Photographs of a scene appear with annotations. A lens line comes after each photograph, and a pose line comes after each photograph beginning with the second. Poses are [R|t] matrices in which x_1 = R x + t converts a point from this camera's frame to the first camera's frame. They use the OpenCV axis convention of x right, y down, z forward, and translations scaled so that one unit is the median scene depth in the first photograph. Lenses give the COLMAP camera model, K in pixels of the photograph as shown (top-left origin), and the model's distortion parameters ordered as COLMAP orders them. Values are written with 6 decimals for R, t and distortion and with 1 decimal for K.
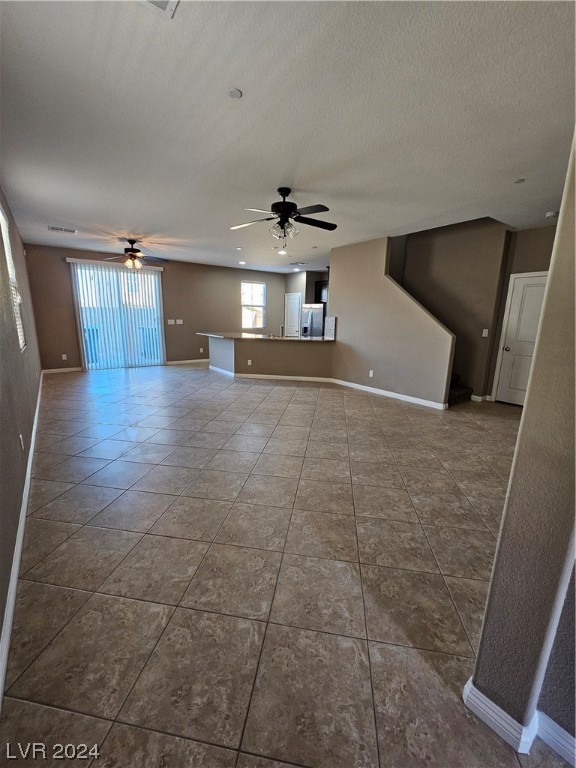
lens RADIAL K [[314.6, 0, 284.2], [0, 314.6, 385.0], [0, 0, 1]] dist [-0.002064, -0.000148]
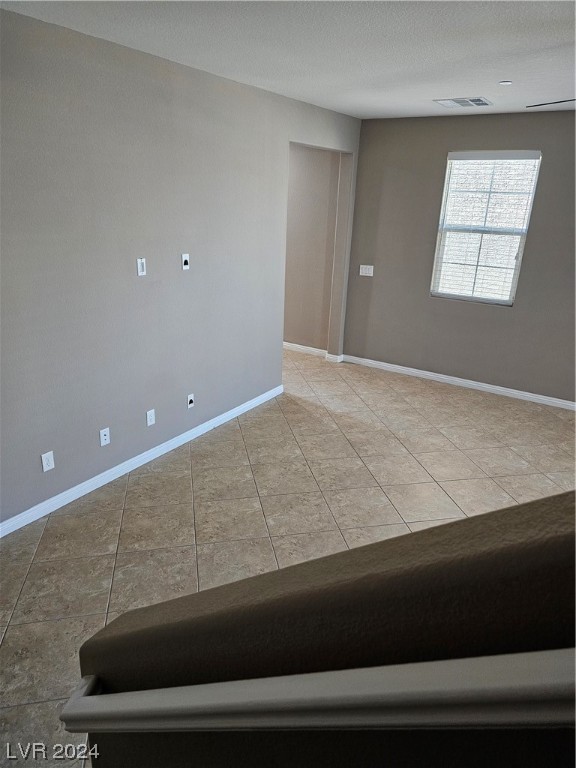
lens RADIAL K [[514.0, 0, 285.2], [0, 514.0, 383.9], [0, 0, 1]] dist [0.061417, -0.050450]
pose [[-0.934180, 0.073801, -0.349087, 1.054315], [-0.125654, 0.847651, 0.515461, -0.720224], [0.333945, 0.525397, -0.782585, 2.241446]]
